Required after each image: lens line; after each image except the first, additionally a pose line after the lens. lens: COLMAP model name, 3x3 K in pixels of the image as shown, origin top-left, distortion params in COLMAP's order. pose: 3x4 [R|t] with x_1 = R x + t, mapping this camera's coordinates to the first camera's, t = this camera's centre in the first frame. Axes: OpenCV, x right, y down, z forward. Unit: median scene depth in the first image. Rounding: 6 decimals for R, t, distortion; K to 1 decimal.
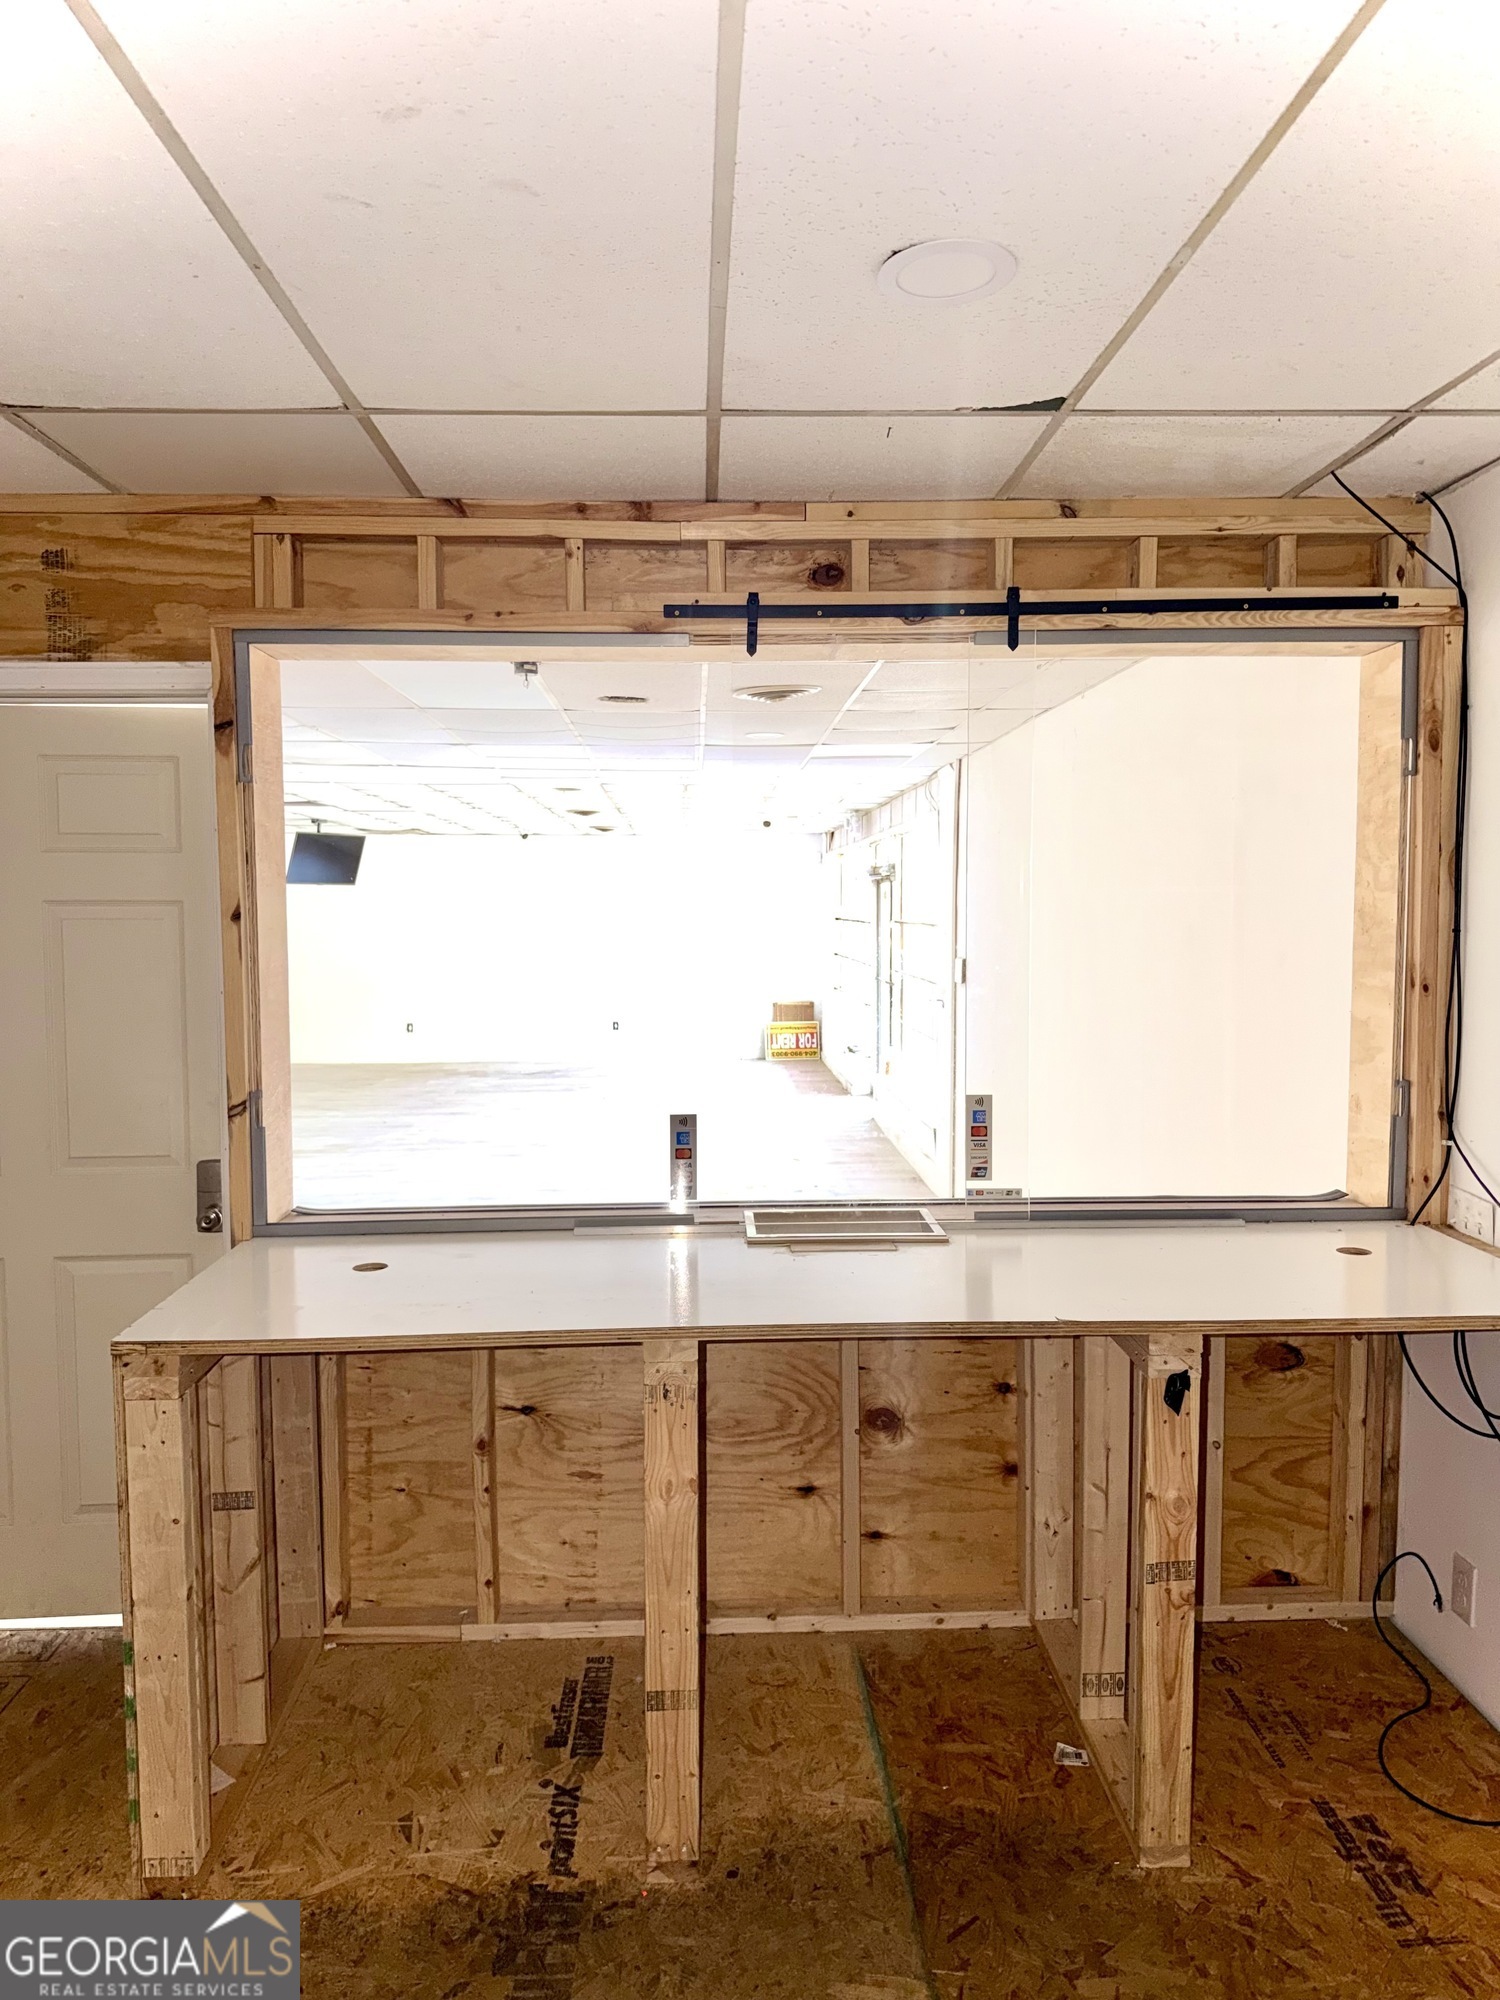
lens RADIAL K [[1385.8, 0, 784.0], [0, 1385.8, 995.9], [0, 0, 1]] dist [0.085351, -0.119344]
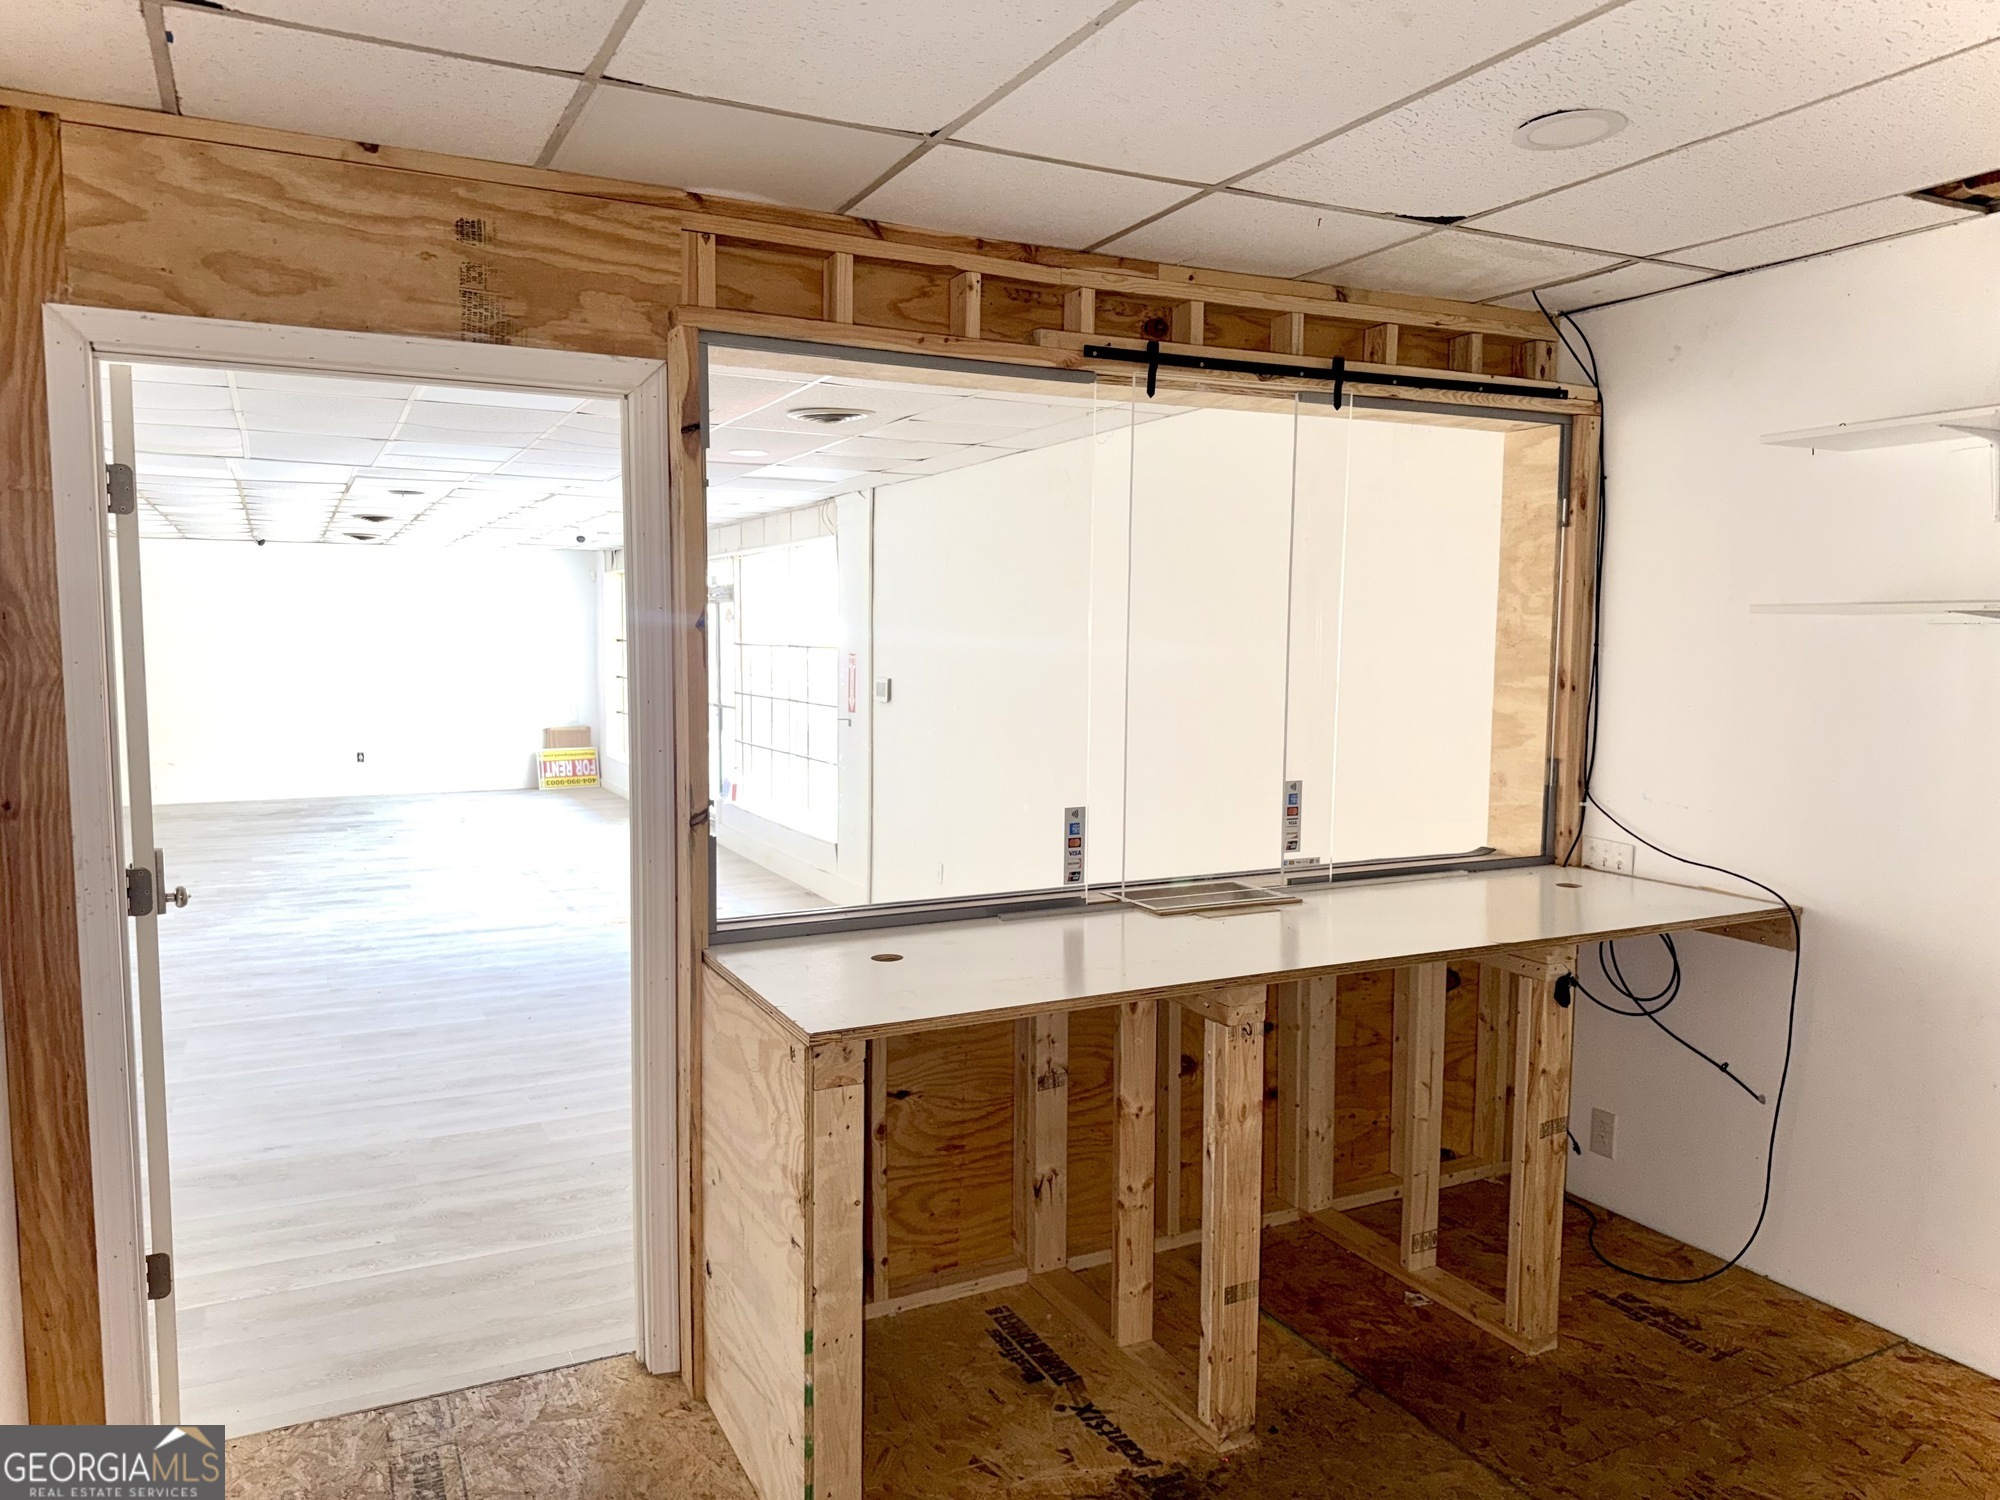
lens RADIAL K [[1389.5, 0, 1000.0], [0, 1389.5, 750.0], [0, 0, 1]] dist [0.149570, -0.280190]
pose [[0.908006, -0.024559, 0.418237, -0.596767], [0.016412, 0.999599, 0.023064, 0.012983], [-0.418635, -0.014078, 0.908045, 0.011558]]
